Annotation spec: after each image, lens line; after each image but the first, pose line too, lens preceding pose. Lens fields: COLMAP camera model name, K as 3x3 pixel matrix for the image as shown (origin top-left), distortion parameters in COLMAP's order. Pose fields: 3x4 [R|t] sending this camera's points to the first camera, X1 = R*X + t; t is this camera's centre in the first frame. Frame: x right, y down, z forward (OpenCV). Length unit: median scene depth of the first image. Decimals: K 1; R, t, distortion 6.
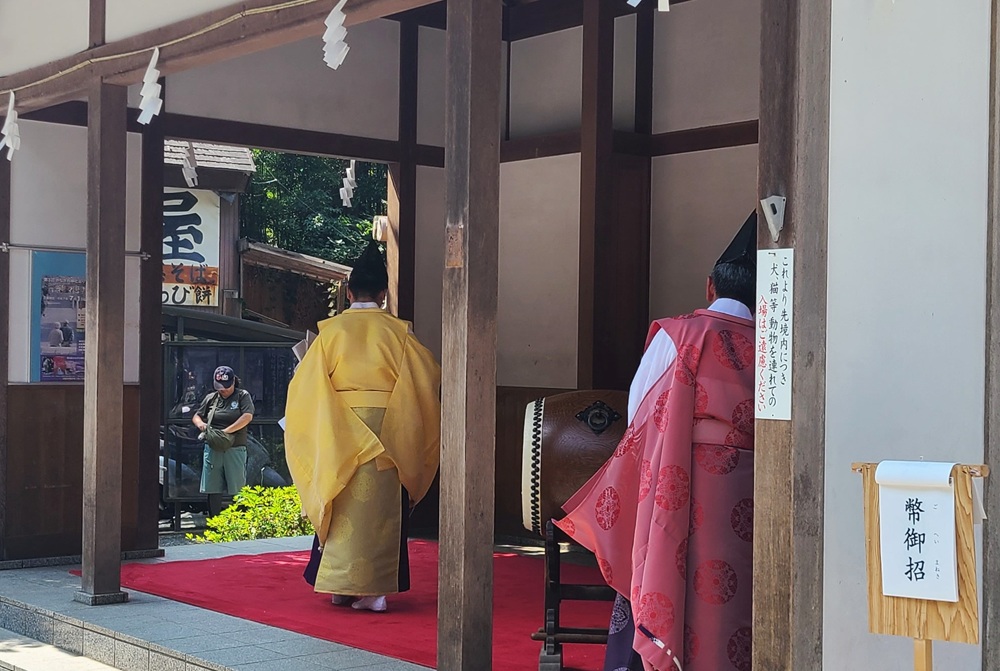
lens RADIAL K [[1521.9, 0, 494.0], [0, 1521.9, 361.6], [0, 0, 1]] dist [0.047199, 0.000000]
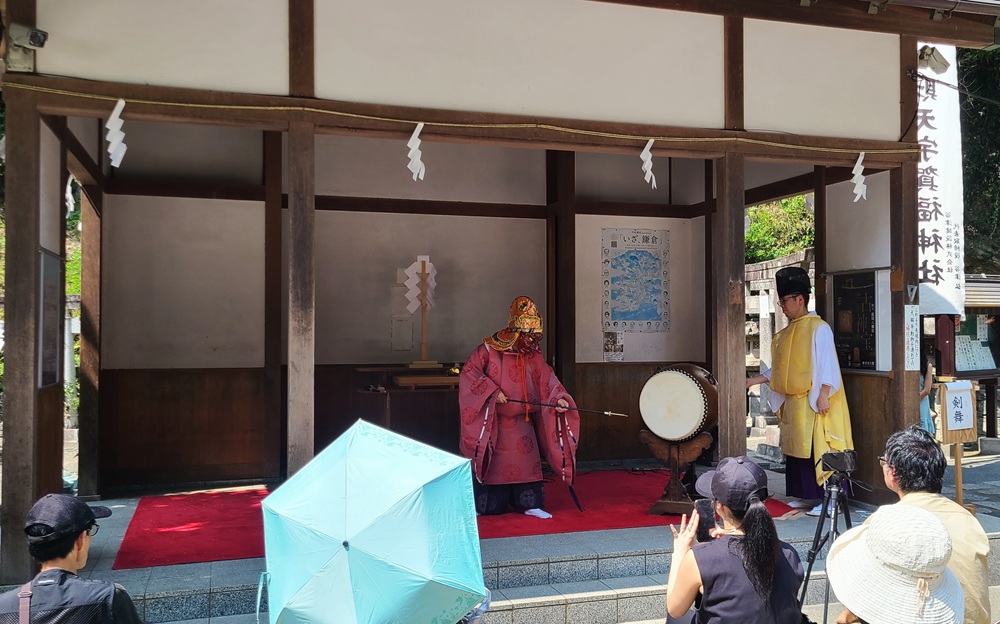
lens RADIAL K [[957.6, 0, 551.2], [0, 957.6, 307.1], [0, 0, 1]] dist [0.049901, 0.000000]
pose [[0.361313, 0.009413, 0.932397, -1.245070], [0.010088, 0.999851, -0.014004, -0.042068], [-0.932390, 0.014466, 0.361164, 0.773670]]
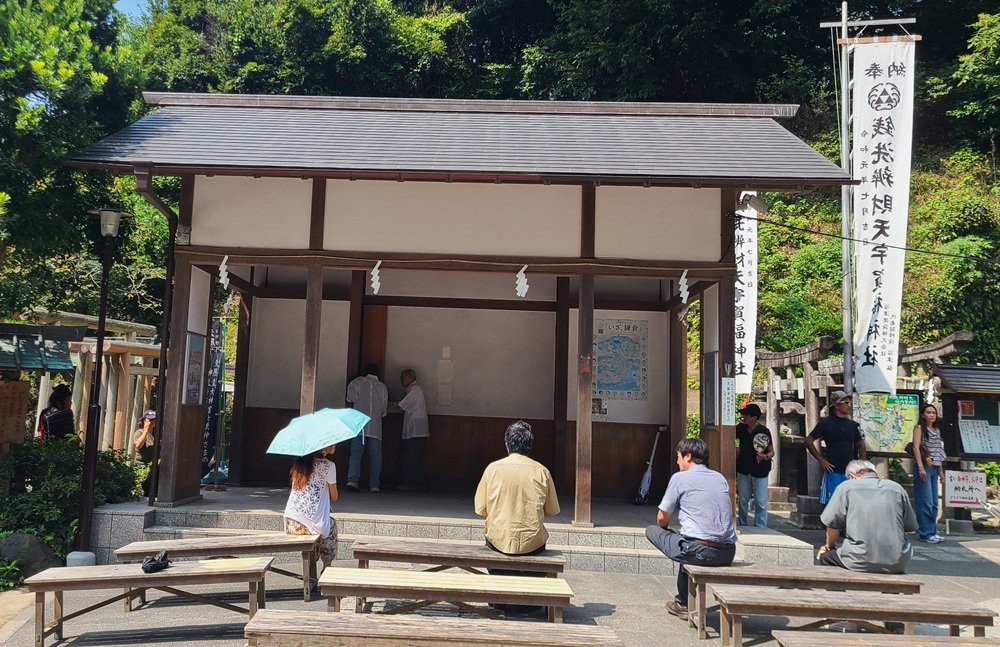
lens RADIAL K [[1016.2, 0, 419.4], [0, 1016.2, 269.5], [0, 0, 1]] dist [0.046090, 0.000000]
pose [[0.692793, 0.114599, 0.711972, -1.655591], [-0.029178, 0.990938, -0.131109, 0.009042], [-0.720546, 0.070058, 0.689859, -0.134244]]
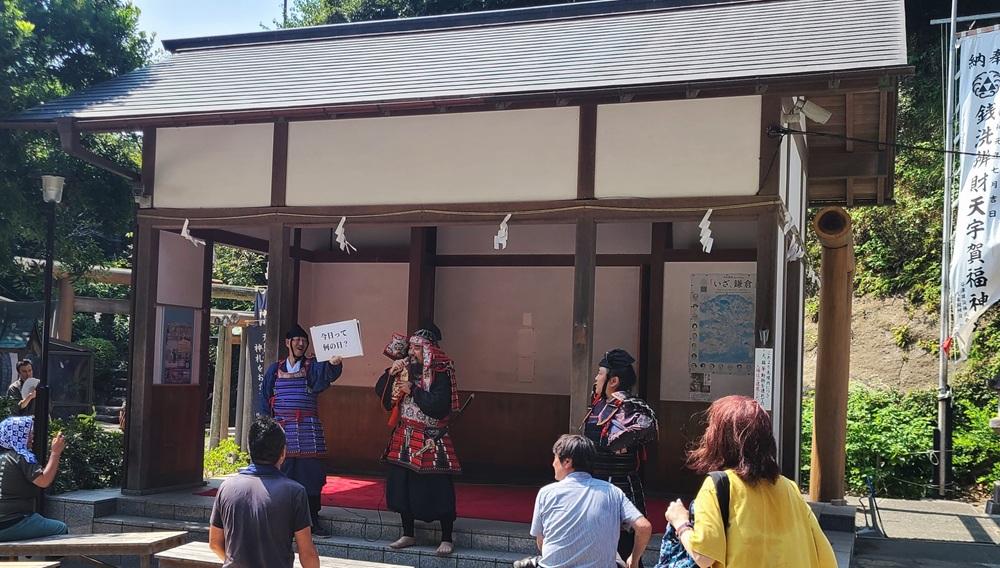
lens RADIAL K [[1116.9, 0, 422.9], [0, 1116.9, 330.1], [0, 0, 1]] dist [0.049610, 0.000000]
pose [[0.881337, 0.033048, 0.471330, -1.040515], [-0.021742, 0.999331, -0.029414, -0.026806], [-0.471987, 0.015677, 0.881466, -0.393623]]
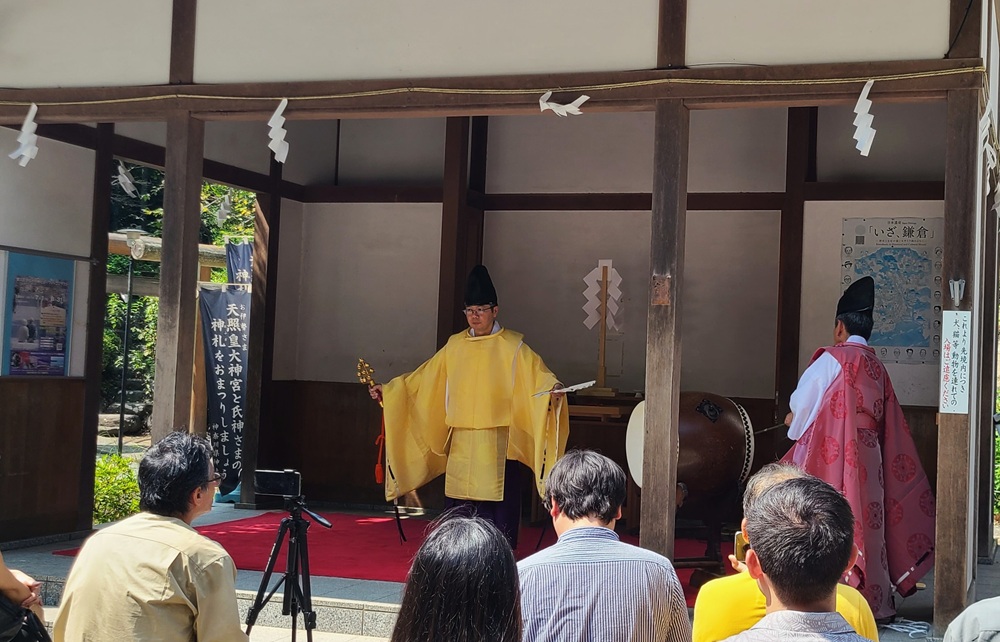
lens RADIAL K [[1236.9, 0, 675.5], [0, 1236.9, 327.7], [0, 0, 1]] dist [0.046668, 0.000000]
pose [[0.831267, 0.037327, 0.554619, -0.649082], [-0.023002, 0.999198, -0.032772, -0.003172], [-0.555398, 0.014484, 0.831459, 0.035167]]
